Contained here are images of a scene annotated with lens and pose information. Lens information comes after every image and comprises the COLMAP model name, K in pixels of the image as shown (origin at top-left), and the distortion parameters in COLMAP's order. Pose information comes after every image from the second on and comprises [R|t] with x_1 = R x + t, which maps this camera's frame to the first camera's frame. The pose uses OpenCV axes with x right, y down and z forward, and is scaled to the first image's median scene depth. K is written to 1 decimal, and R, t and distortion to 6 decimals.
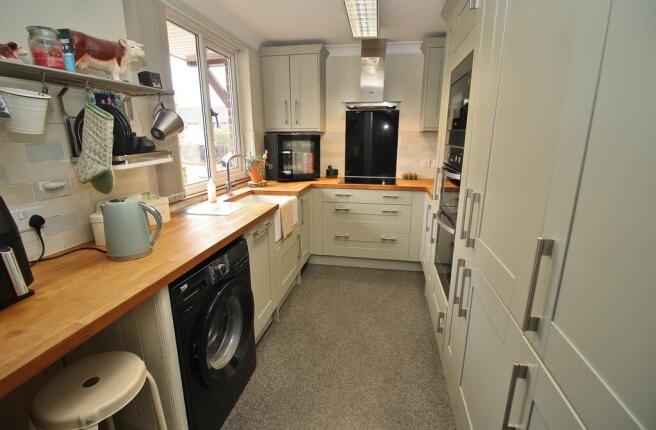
lens RADIAL K [[308.2, 0, 327.7], [0, 308.2, 214.7], [0, 0, 1]] dist [-0.016672, -0.004621]
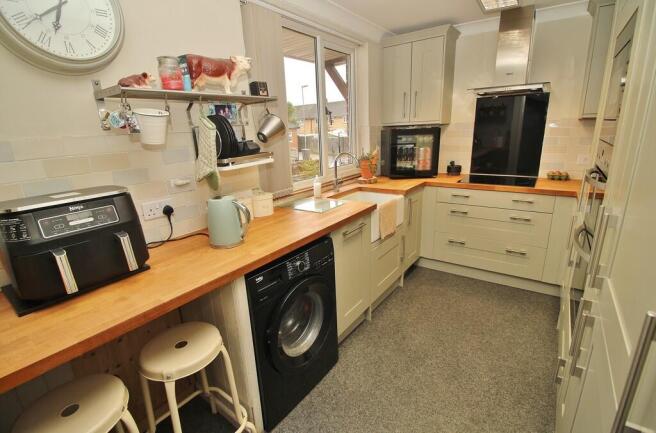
lens RADIAL K [[306.3, 0, 325.7], [0, 306.3, 218.6], [0, 0, 1]] dist [-0.007941, -0.009340]
pose [[0.903024, 0.083690, -0.421359, 0.130423], [-0.065916, 0.996219, 0.056602, -0.040368], [0.424503, -0.023339, 0.905126, 0.068028]]
